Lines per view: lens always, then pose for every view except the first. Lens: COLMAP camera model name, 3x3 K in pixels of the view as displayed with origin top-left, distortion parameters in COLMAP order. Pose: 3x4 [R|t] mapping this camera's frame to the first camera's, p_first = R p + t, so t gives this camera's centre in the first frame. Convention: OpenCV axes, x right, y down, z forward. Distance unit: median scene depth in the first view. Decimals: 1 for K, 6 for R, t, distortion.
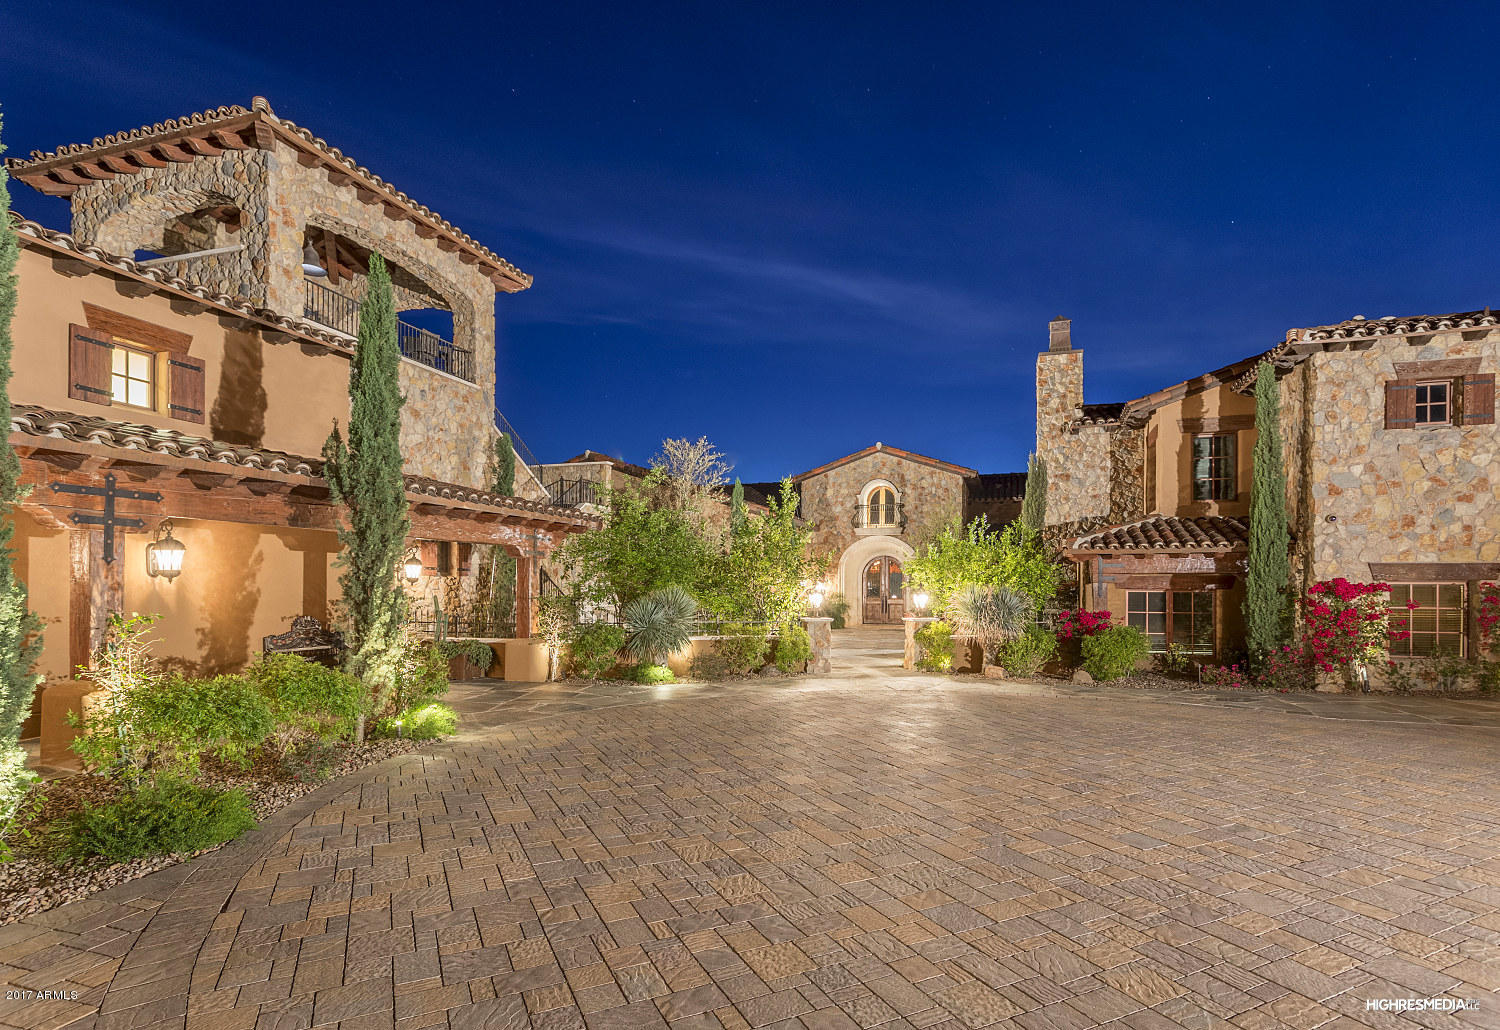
lens RADIAL K [[747.8, 0, 769.1], [0, 747.8, 596.3], [0, 0, 1]] dist [0.003985, 0.001070]
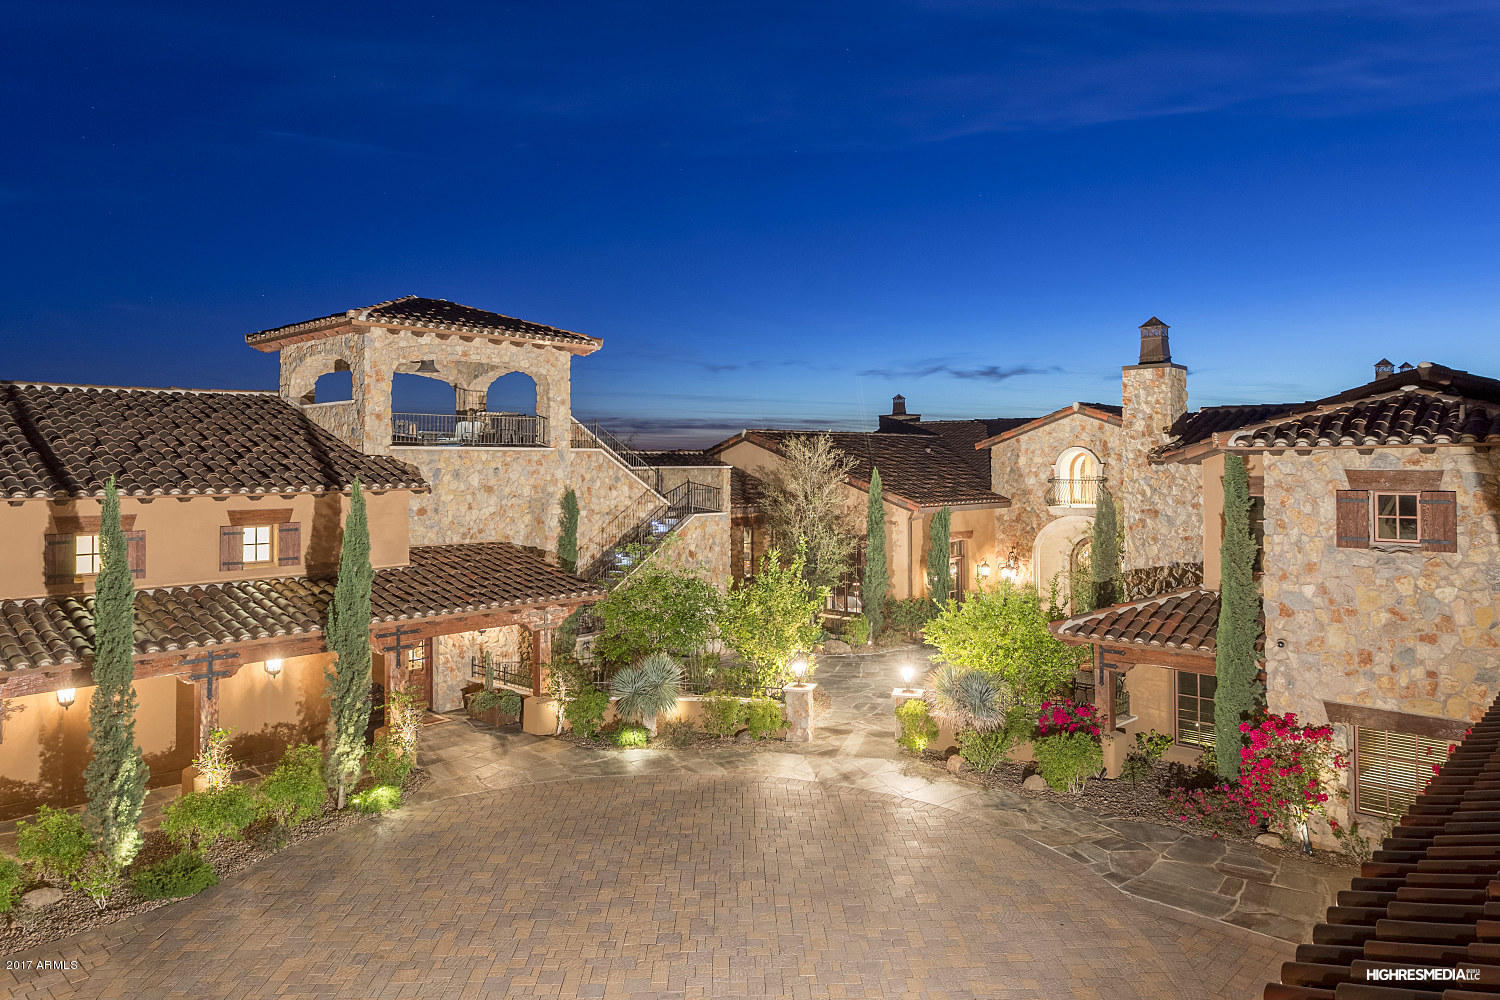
lens RADIAL K [[982.3, 0, 750.3], [0, 982.3, 457.5], [0, 0, 1]] dist [-0.006106, 0.001872]
pose [[0.904059, -0.016234, -0.427098, 0.693244], [0.007611, 0.999731, -0.021889, -0.304237], [0.427339, 0.016539, 0.903940, -0.300533]]
